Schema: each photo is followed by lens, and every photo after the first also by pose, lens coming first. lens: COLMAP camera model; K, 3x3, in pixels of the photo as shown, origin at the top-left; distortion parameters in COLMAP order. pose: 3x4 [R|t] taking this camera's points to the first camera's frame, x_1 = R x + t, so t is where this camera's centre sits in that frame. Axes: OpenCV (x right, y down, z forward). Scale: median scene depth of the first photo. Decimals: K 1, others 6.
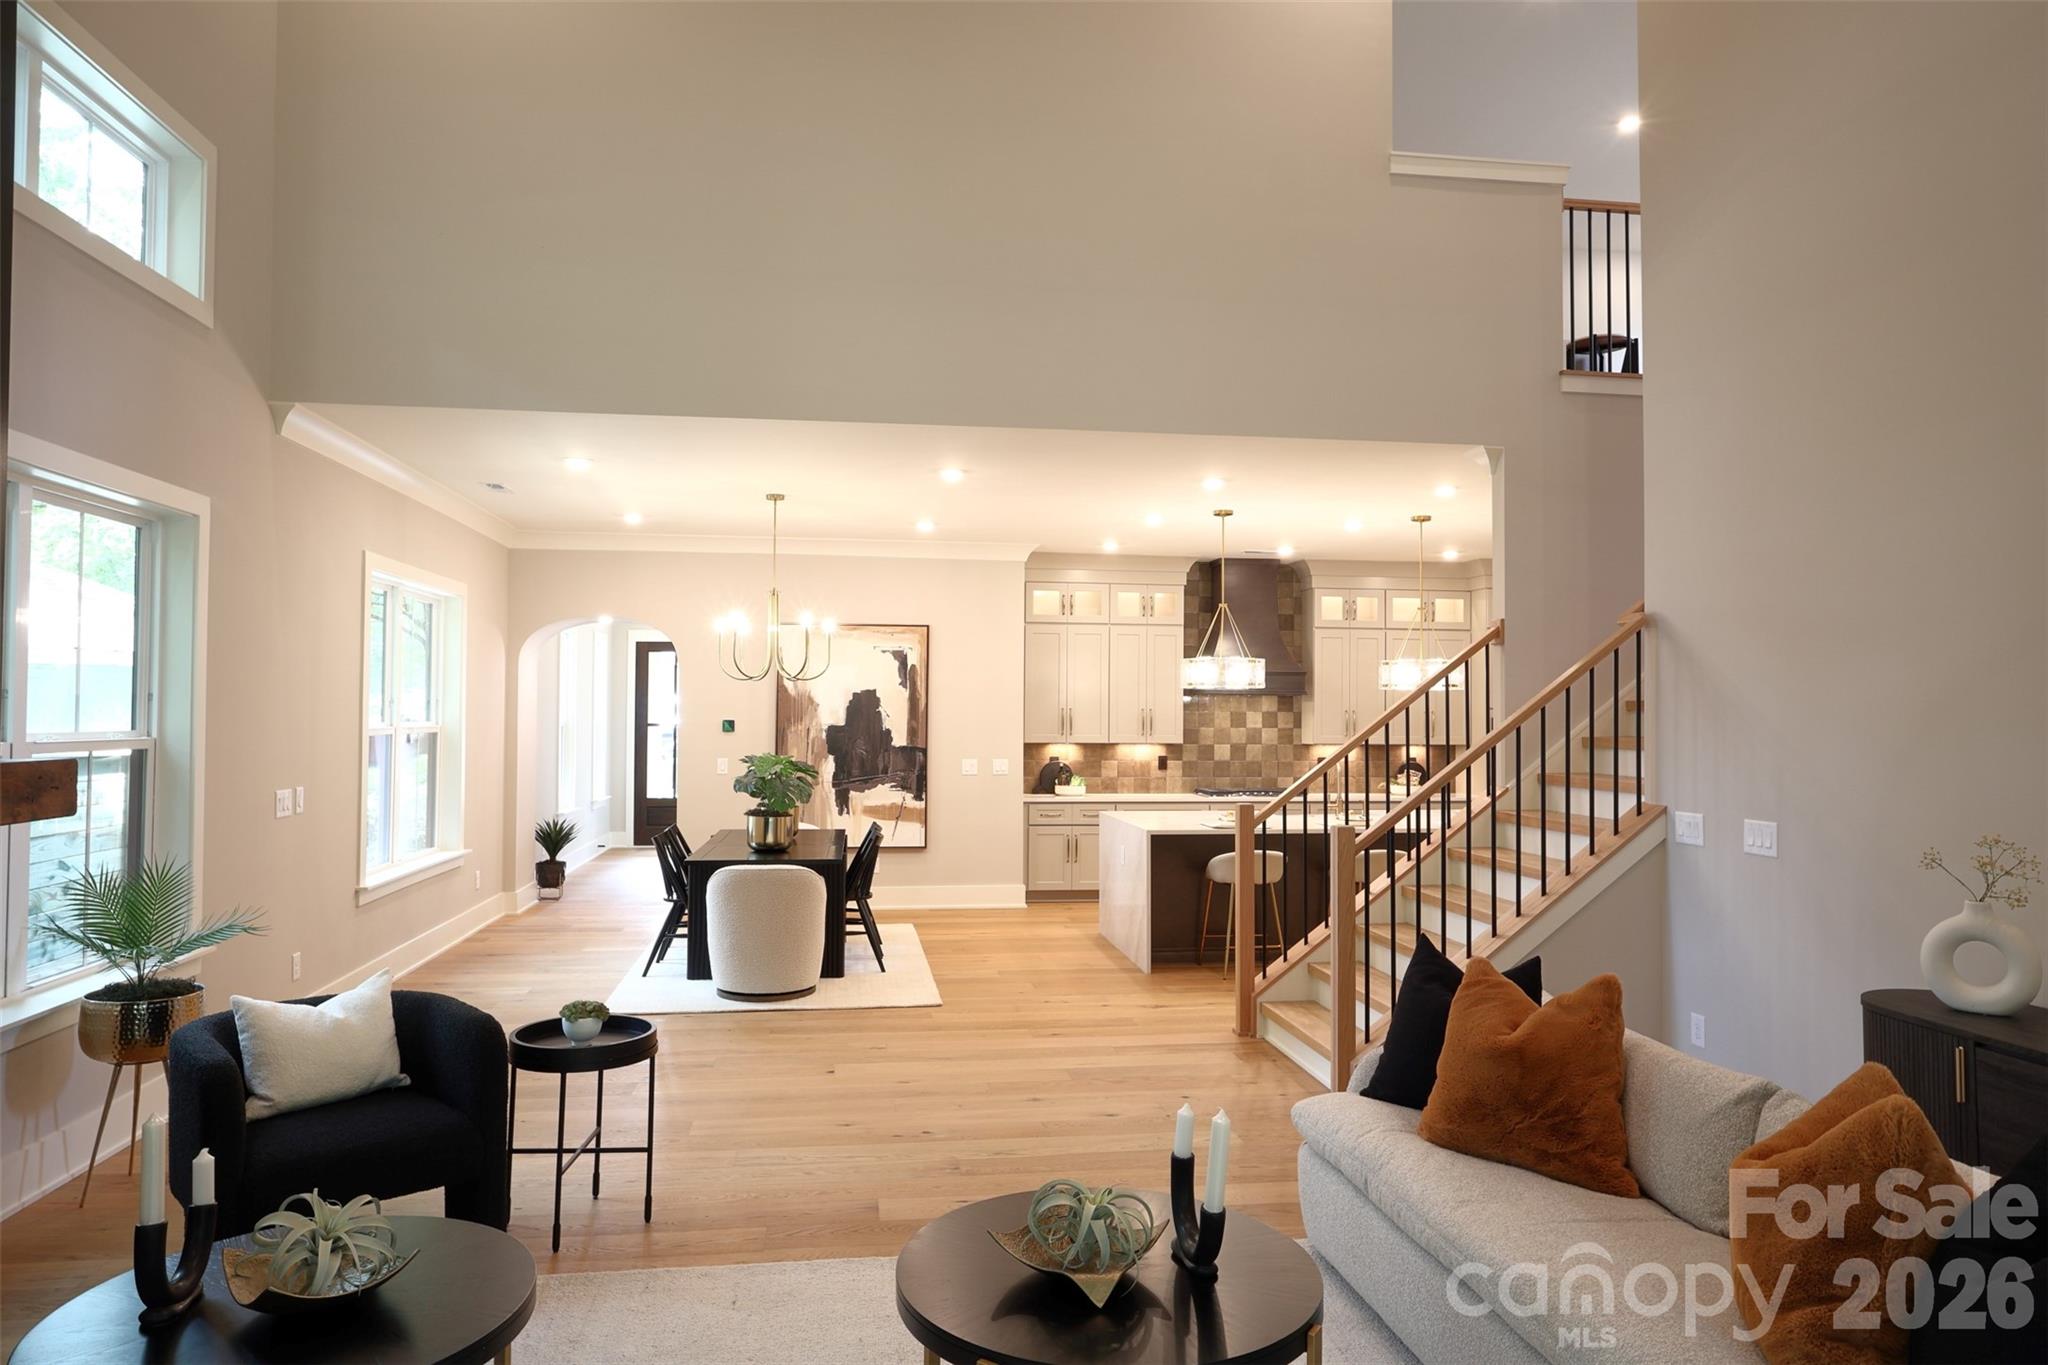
lens RADIAL K [[1290.6, 0, 1024.0], [0, 1290.6, 682.5], [0, 0, 1]] dist [-0.003948, 0.000328]
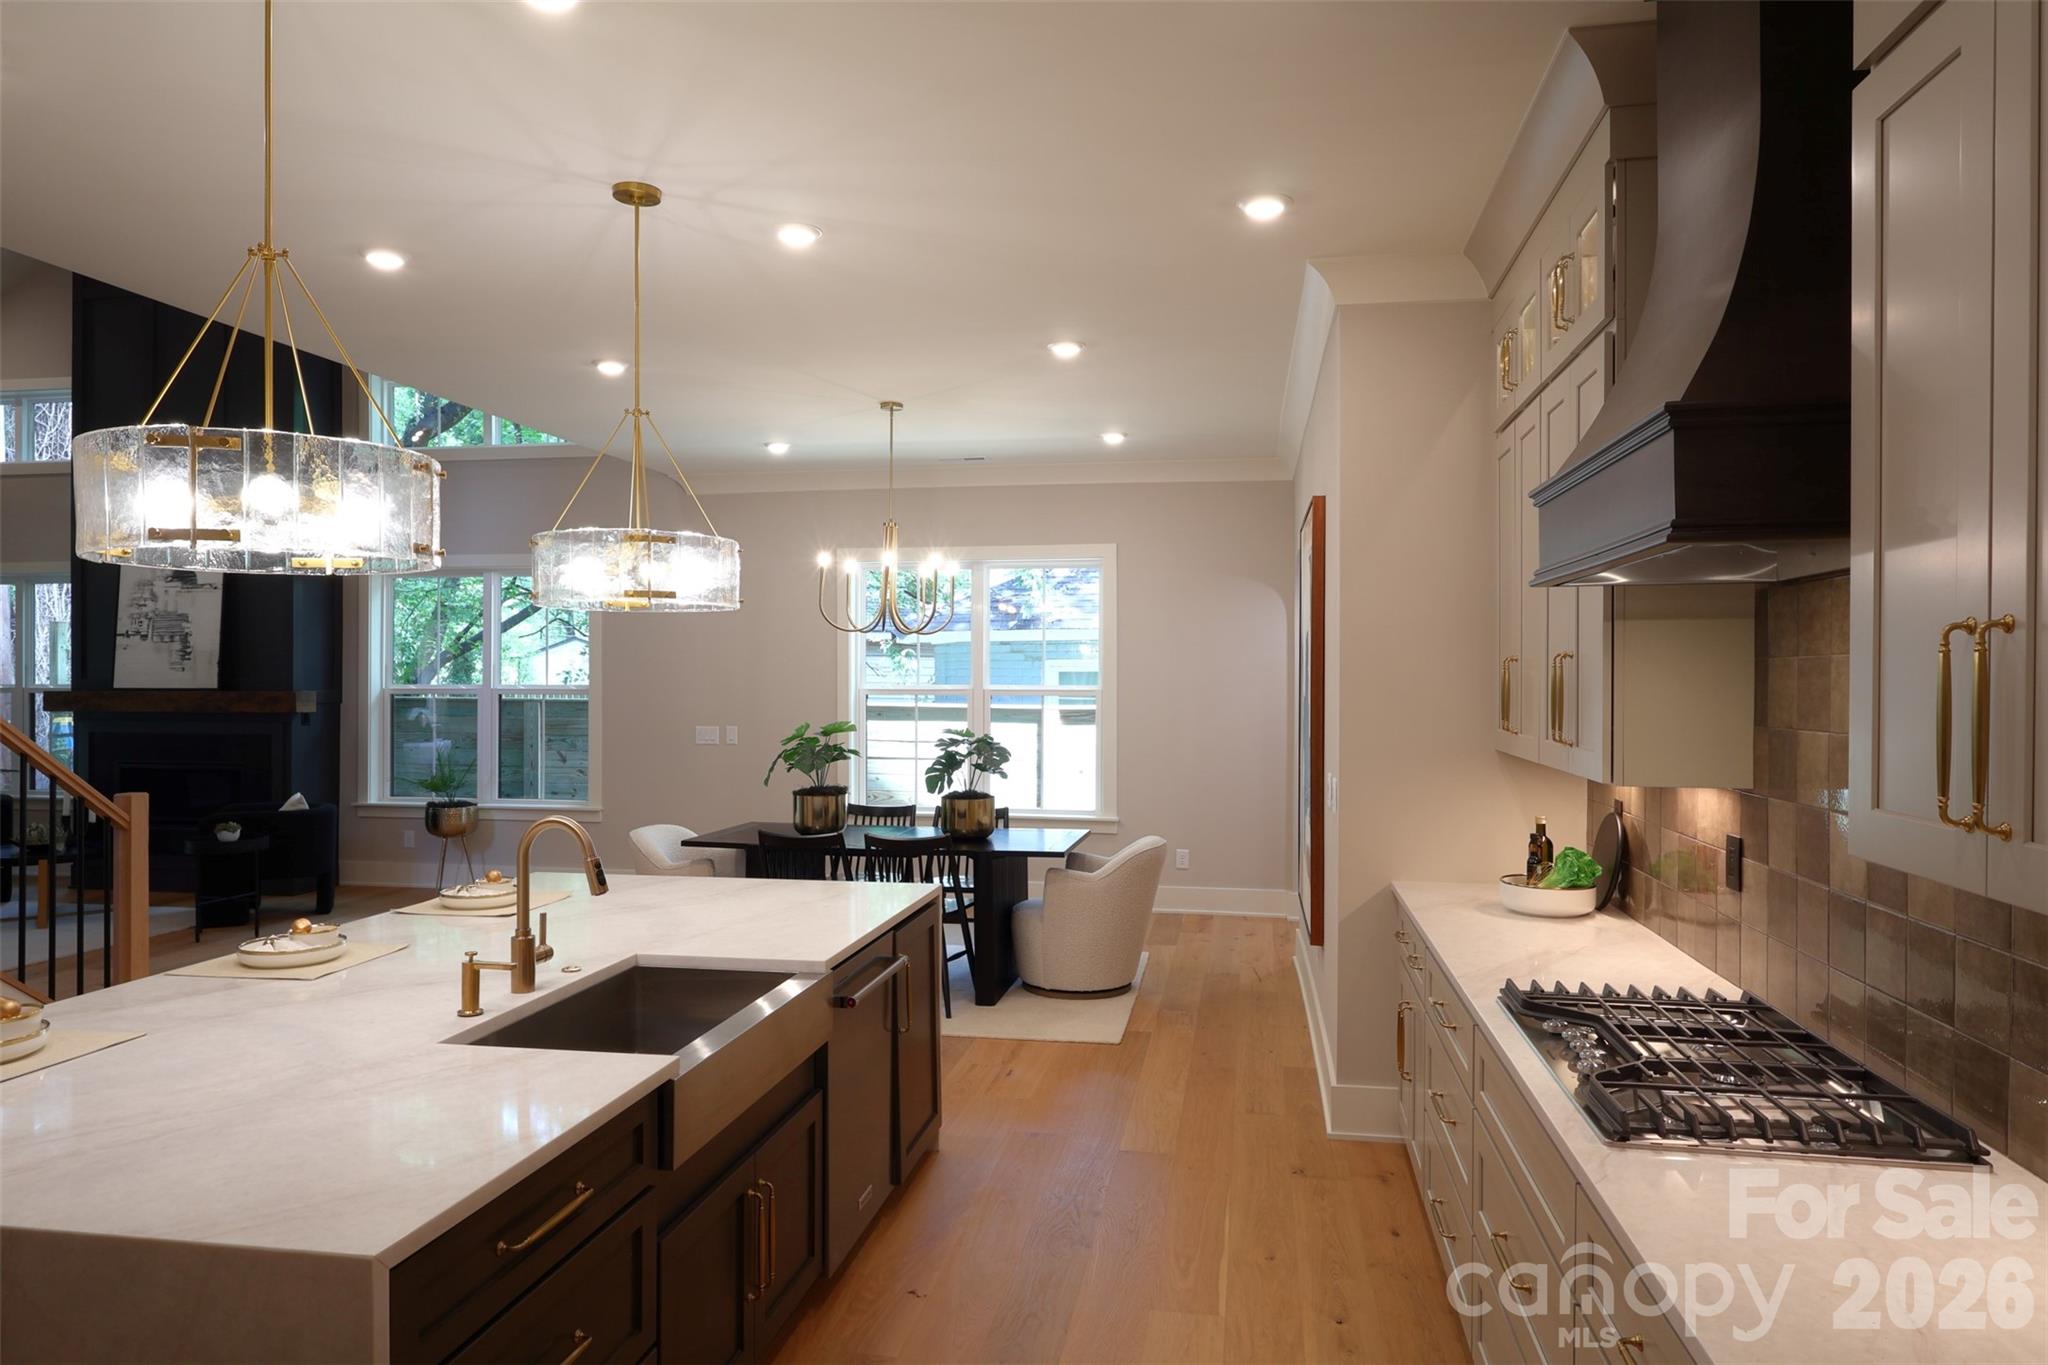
lens RADIAL K [[1290.6, 0, 1024.0], [0, 1290.6, 682.5], [0, 0, 1]] dist [-0.003948, 0.000328]
pose [[-0.302441, -0.000548, -0.953168, 0.765467], [0.019723, 0.999782, -0.006832, 0.050259], [0.952964, -0.020866, -0.302364, 1.843778]]
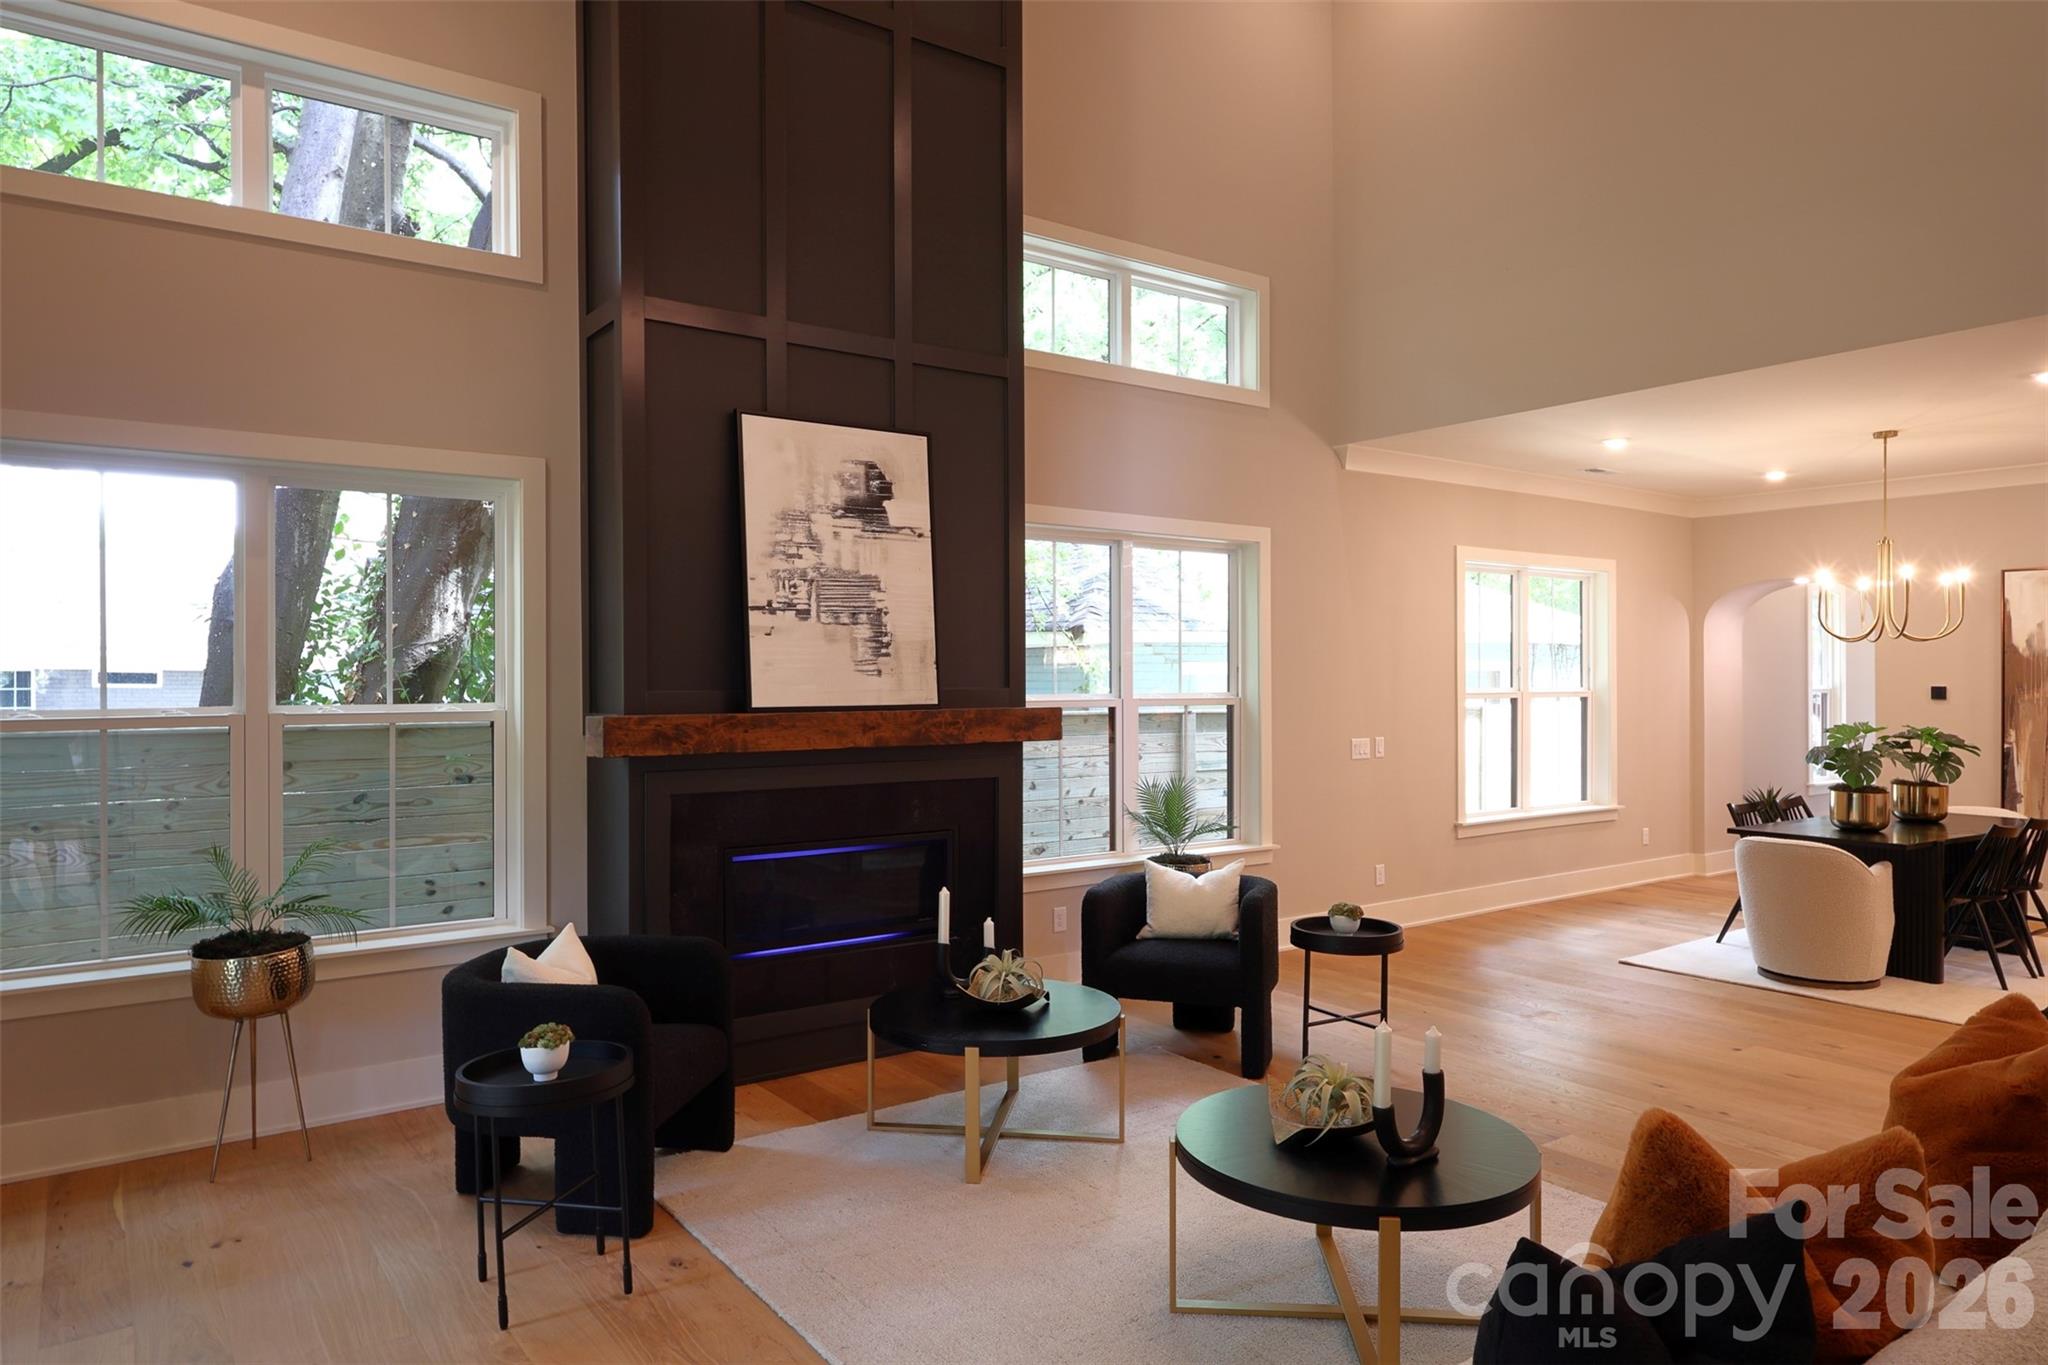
lens RADIAL K [[1290.6, 0, 1024.0], [0, 1290.6, 682.5], [0, 0, 1]] dist [-0.003948, 0.000328]
pose [[0.474363, -0.002409, -0.880326, 0.426980], [0.024568, 0.999643, 0.010503, 0.003796], [0.879986, -0.026610, 0.474253, 0.076266]]
